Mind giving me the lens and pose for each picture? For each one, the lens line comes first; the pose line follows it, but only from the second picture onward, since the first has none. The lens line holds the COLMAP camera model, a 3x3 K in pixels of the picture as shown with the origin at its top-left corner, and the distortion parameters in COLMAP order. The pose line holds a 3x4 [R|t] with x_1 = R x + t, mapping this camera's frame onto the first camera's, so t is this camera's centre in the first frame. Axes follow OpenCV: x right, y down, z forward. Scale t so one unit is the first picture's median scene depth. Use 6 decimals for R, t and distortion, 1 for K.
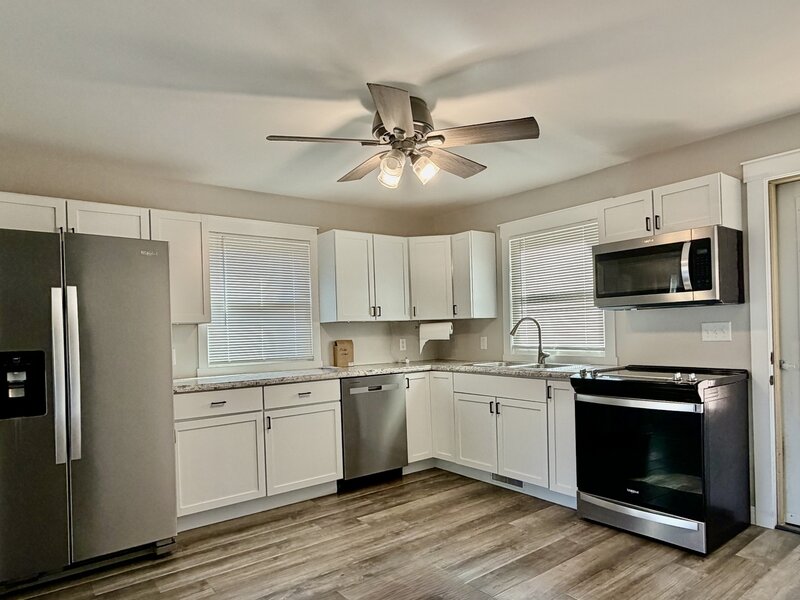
lens RADIAL K [[515.6, 0, 400.1], [0, 515.6, 332.5], [0, 0, 1]] dist [0.037045, -0.000032]
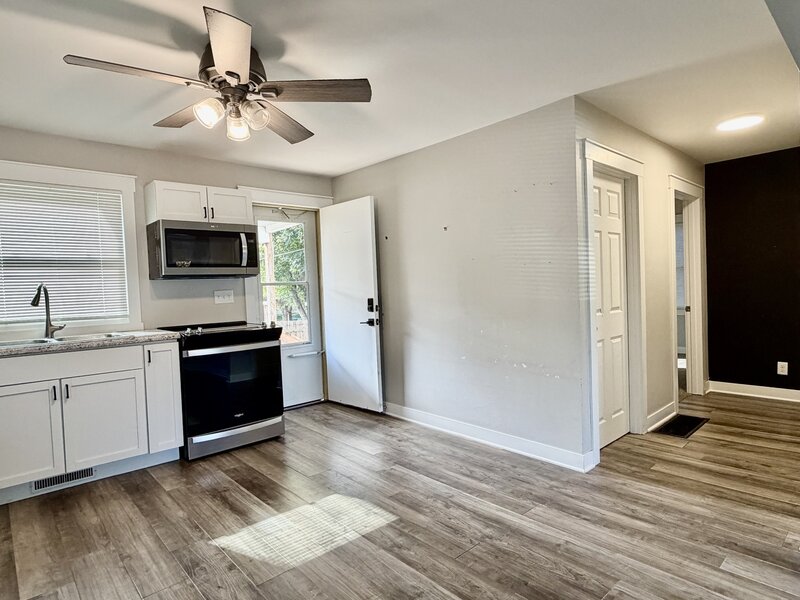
lens RADIAL K [[460.0, 0, 400.0], [0, 460.0, 300.0], [0, 0, 1]] dist [-0.000647, -0.000425]
pose [[-0.068215, 0.000725, 0.997670, -0.669064], [0.043376, 0.999056, 0.002240, 0.024897], [-0.996727, 0.043428, -0.068182, 0.593559]]
